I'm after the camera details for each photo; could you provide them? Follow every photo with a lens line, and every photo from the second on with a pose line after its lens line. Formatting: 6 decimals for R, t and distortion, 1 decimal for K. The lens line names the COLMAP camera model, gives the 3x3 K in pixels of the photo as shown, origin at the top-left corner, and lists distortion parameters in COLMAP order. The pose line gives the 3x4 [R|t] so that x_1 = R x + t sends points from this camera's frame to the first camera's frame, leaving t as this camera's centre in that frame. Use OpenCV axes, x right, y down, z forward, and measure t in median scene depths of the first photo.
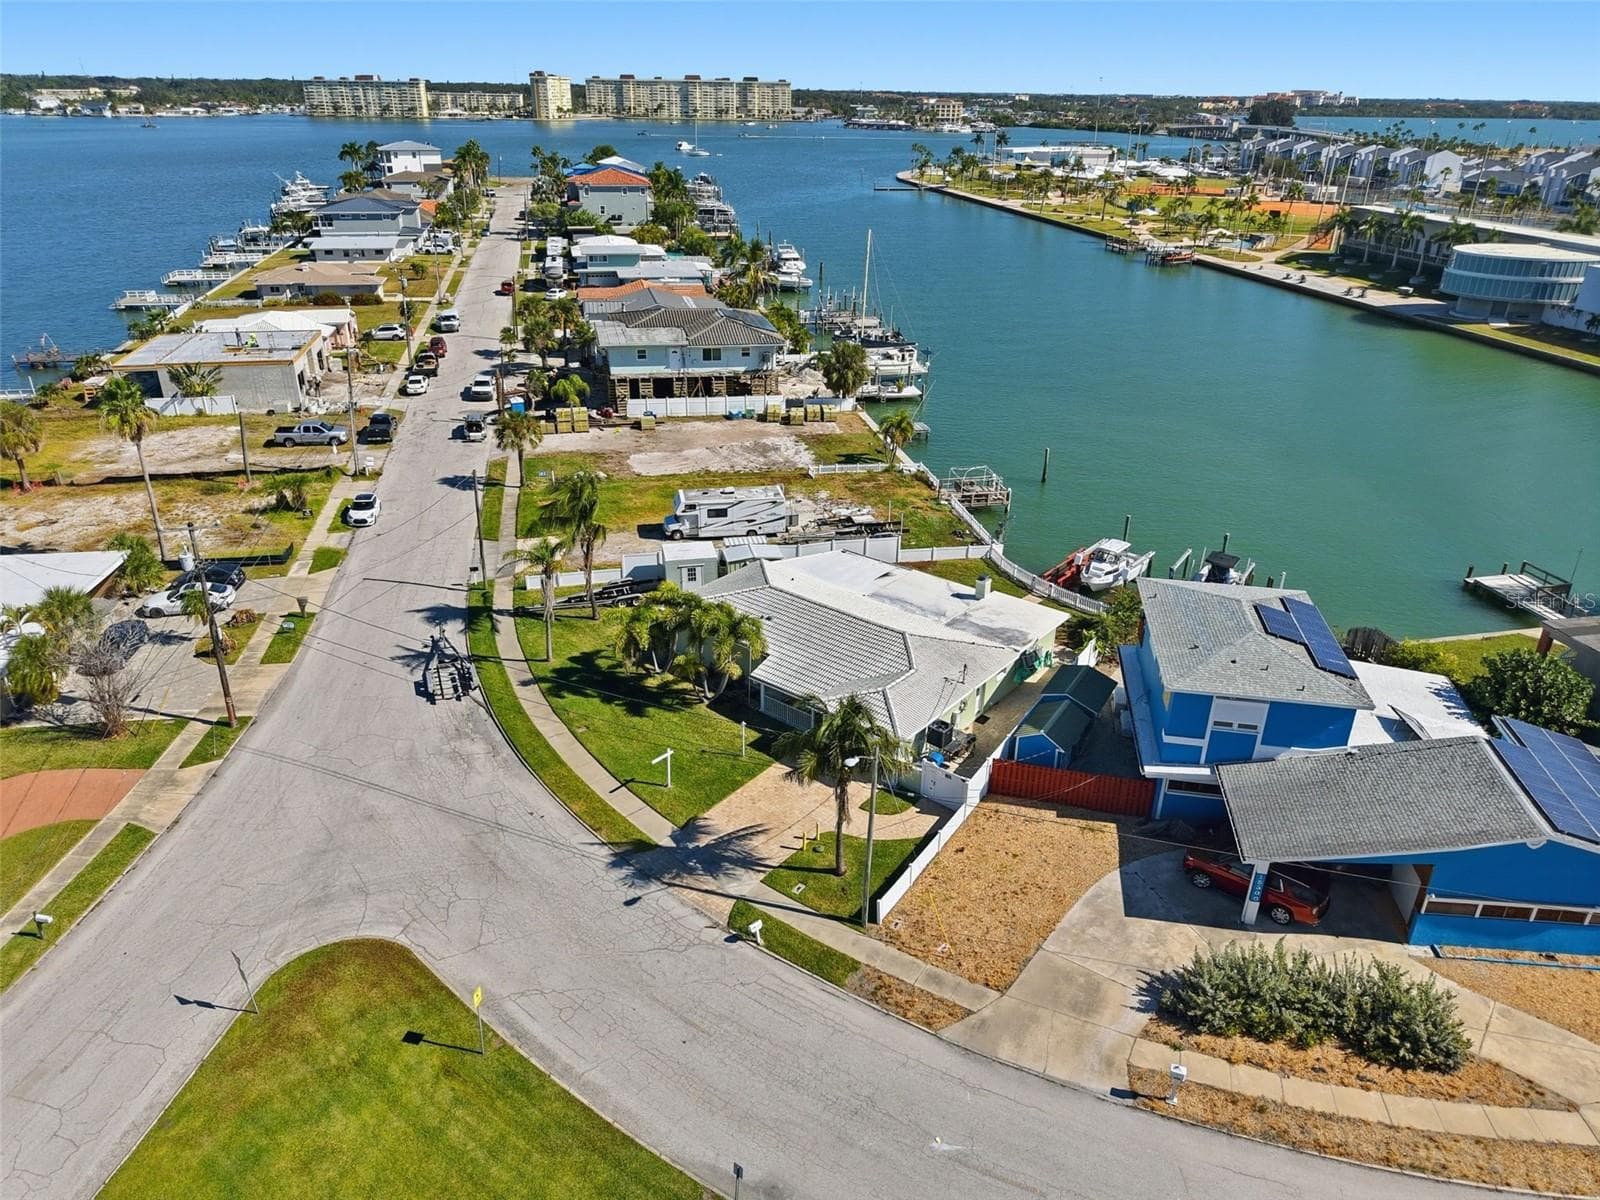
lens RADIAL K [[1035.3, 0, 800.0], [0, 1035.3, 600.0], [0, 0, 1]] dist [0.031300, -0.023568]
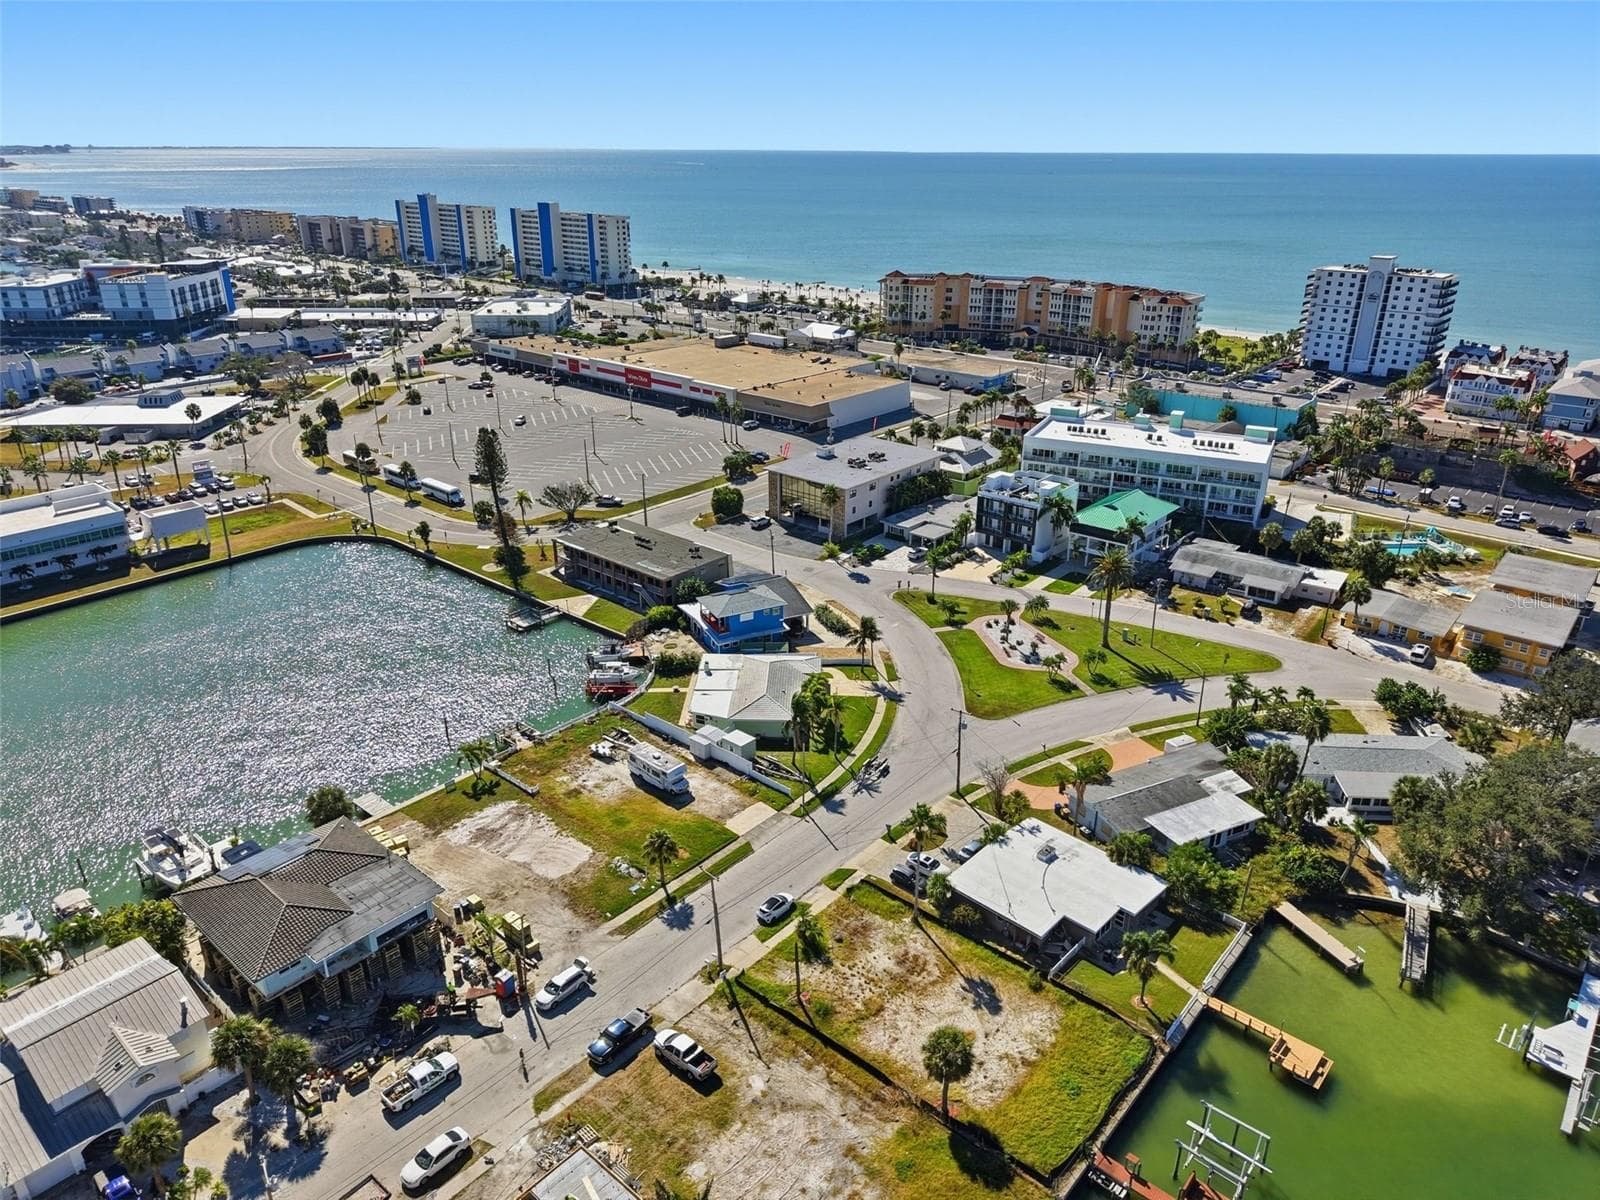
lens RADIAL K [[1063.2, 0, 797.8], [0, 1063.2, 604.8], [0, 0, 1]] dist [0.027741, -0.038604]
pose [[-0.599702, -0.327974, 0.729925, -0.626058], [0.345973, 0.716229, 0.606068, -0.563072], [-0.721568, 0.615995, -0.316054, 0.573737]]
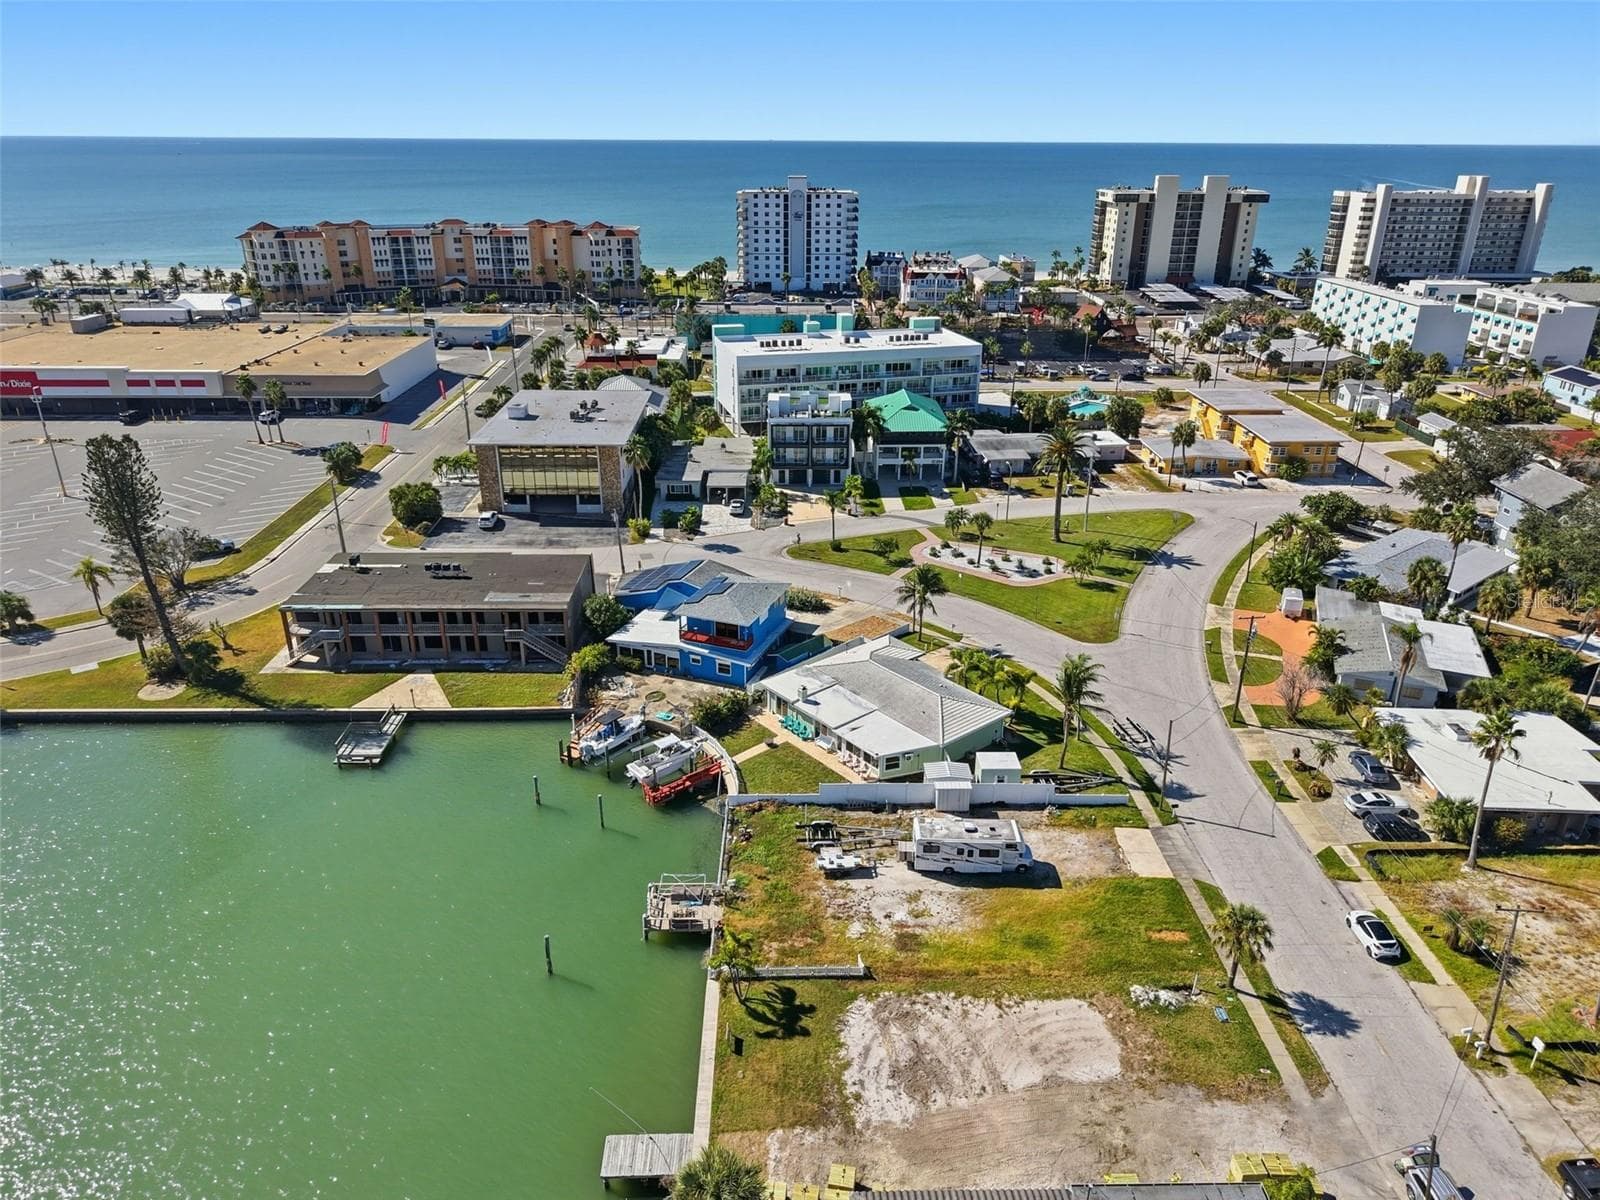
lens RADIAL K [[1063.2, 0, 797.8], [0, 1063.2, 604.8], [0, 0, 1]] dist [0.027741, -0.038604]
pose [[-0.980168, -0.094890, 0.173975, -0.032420], [0.072590, 0.644971, 0.760752, -0.492032], [-0.184397, 0.758293, -0.625292, 0.712843]]
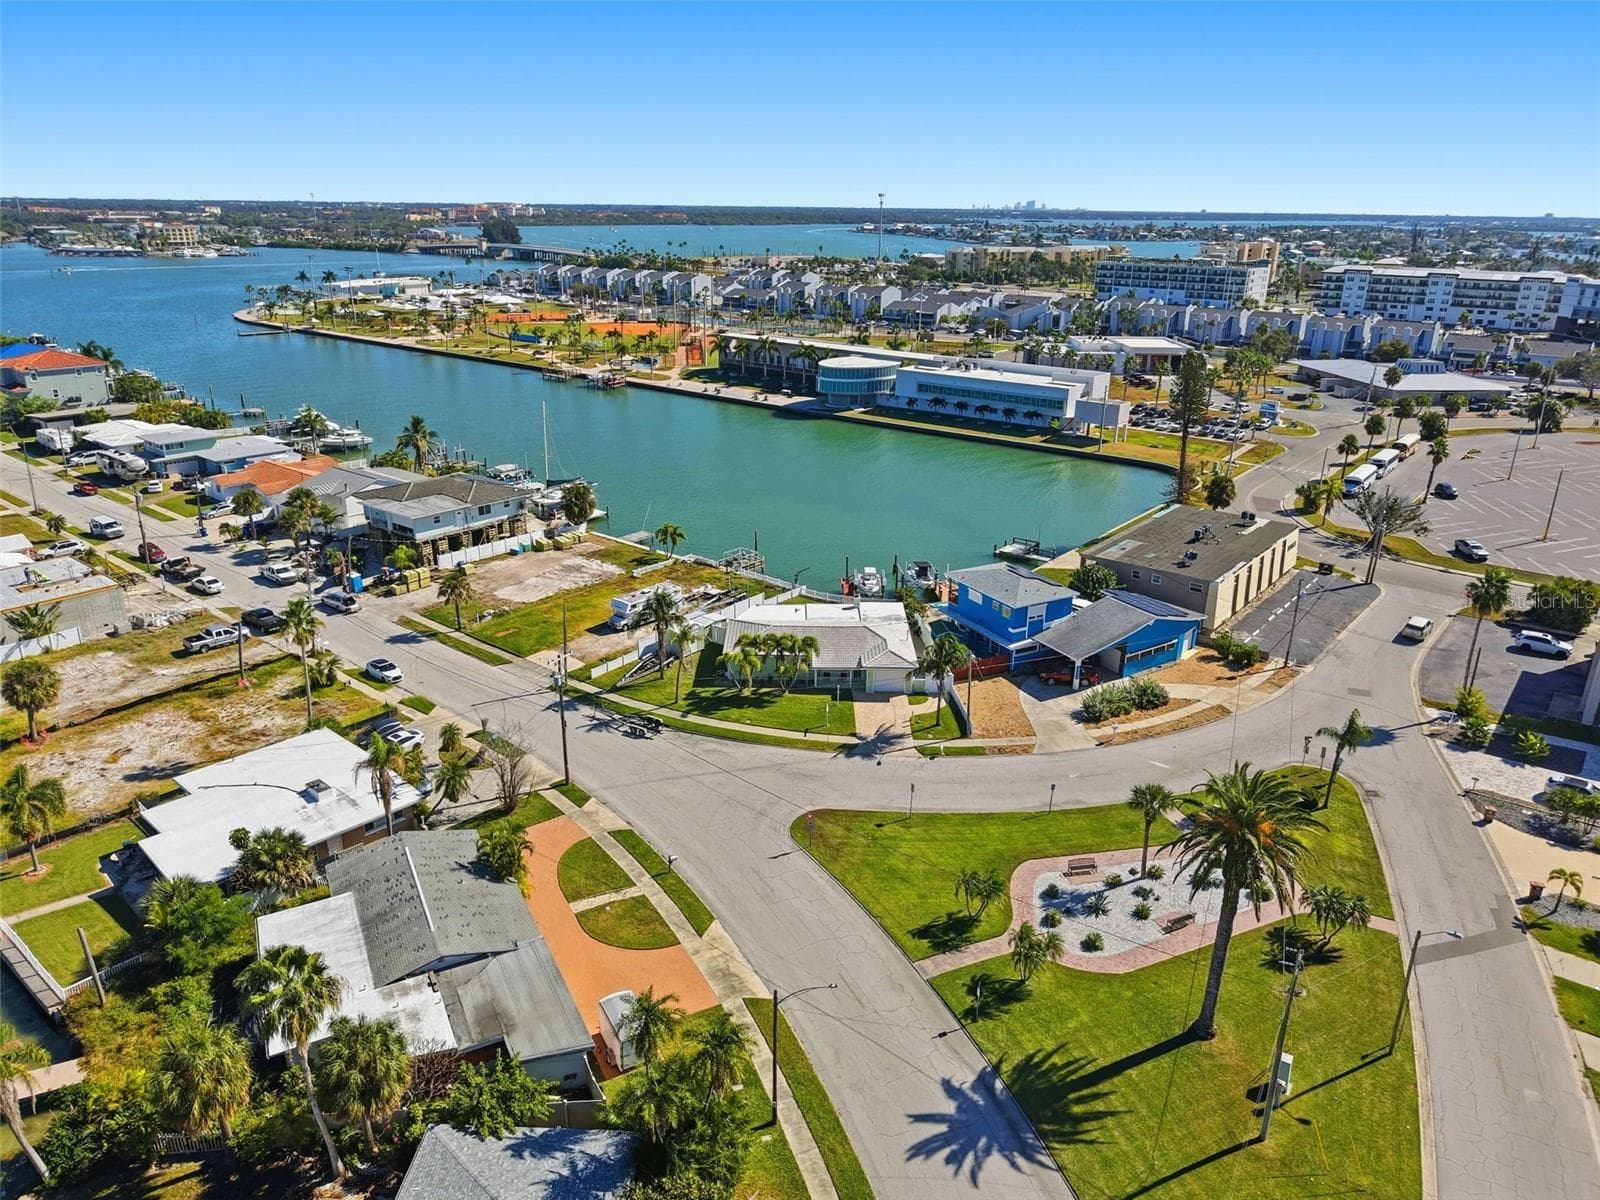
lens RADIAL K [[1063.2, 0, 797.8], [0, 1063.2, 604.8], [0, 0, 1]] dist [0.027741, -0.038604]
pose [[0.779964, -0.222097, 0.585088, -0.374539], [0.274303, 0.961643, -0.000629, -0.012649], [-0.562507, 0.160982, 0.810969, -0.165310]]
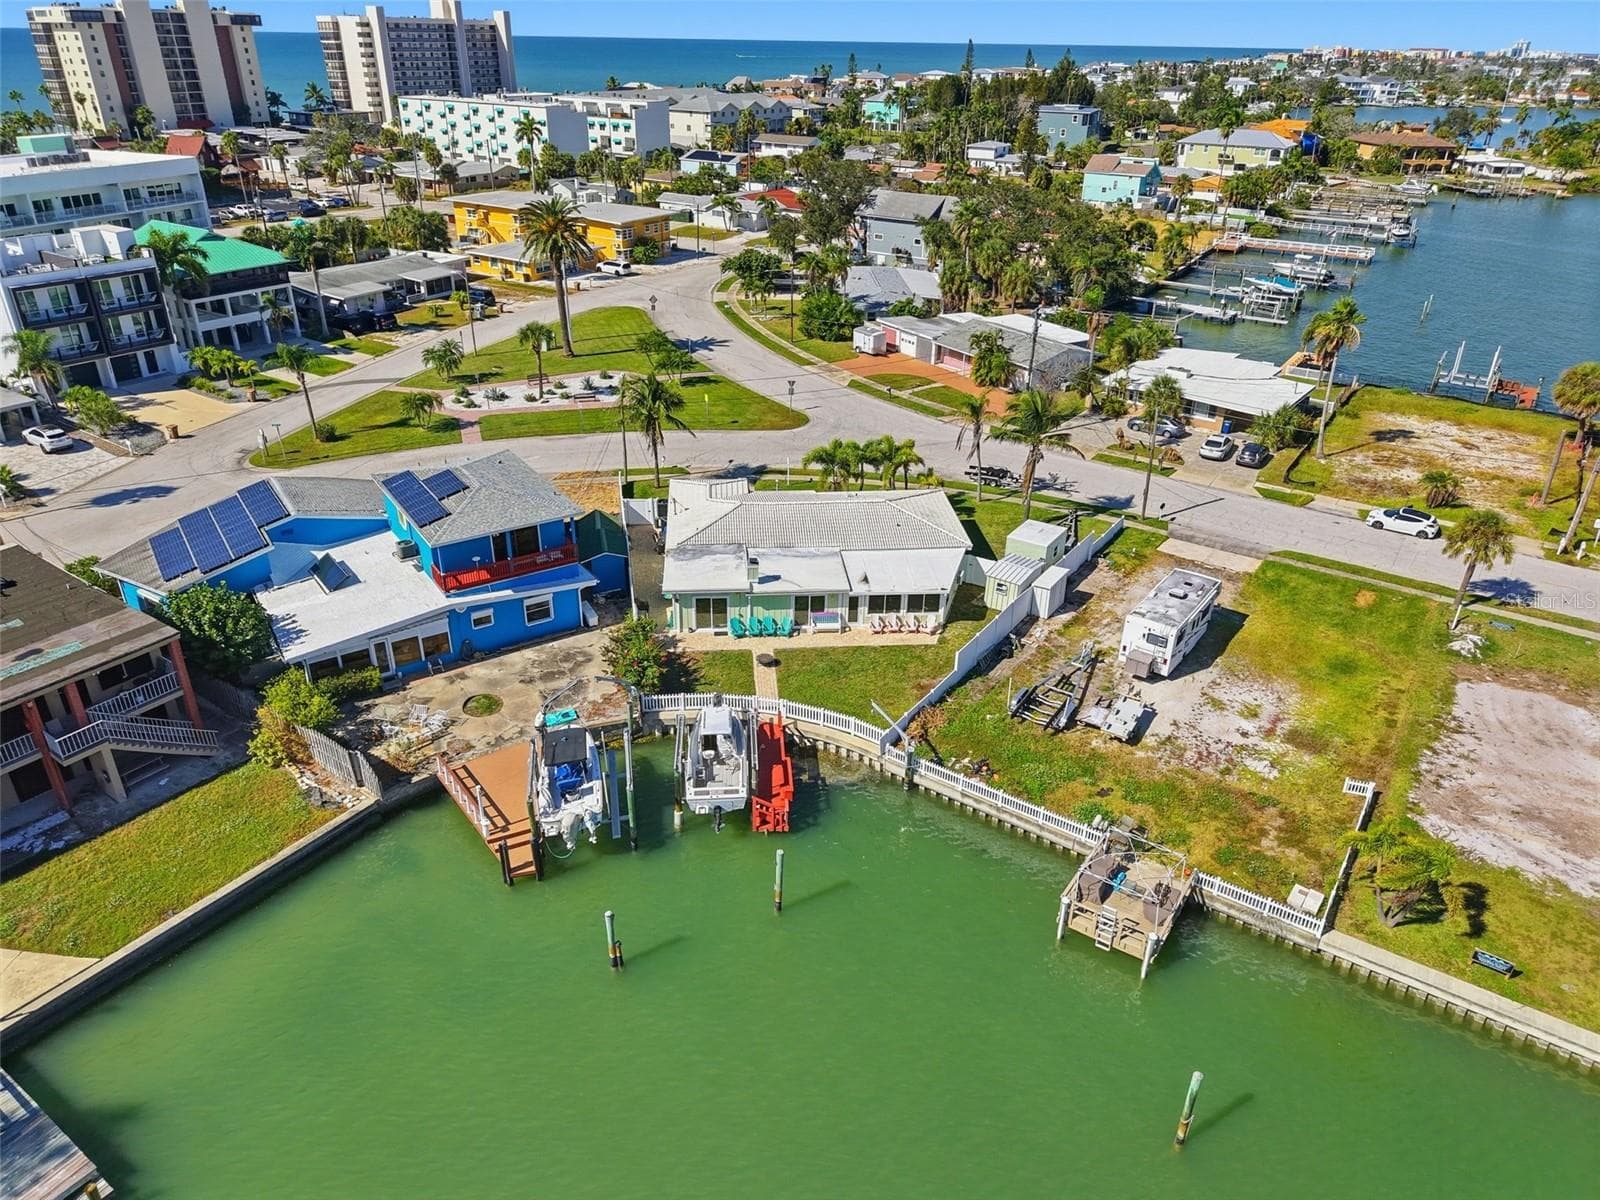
lens RADIAL K [[1063.2, 0, 797.8], [0, 1063.2, 604.8], [0, 0, 1]] dist [0.027741, -0.038604]
pose [[-0.720978, 0.300772, -0.624281, 0.284241], [-0.331834, 0.641030, 0.692075, -0.253364], [0.608339, 0.706128, -0.362362, 0.525476]]
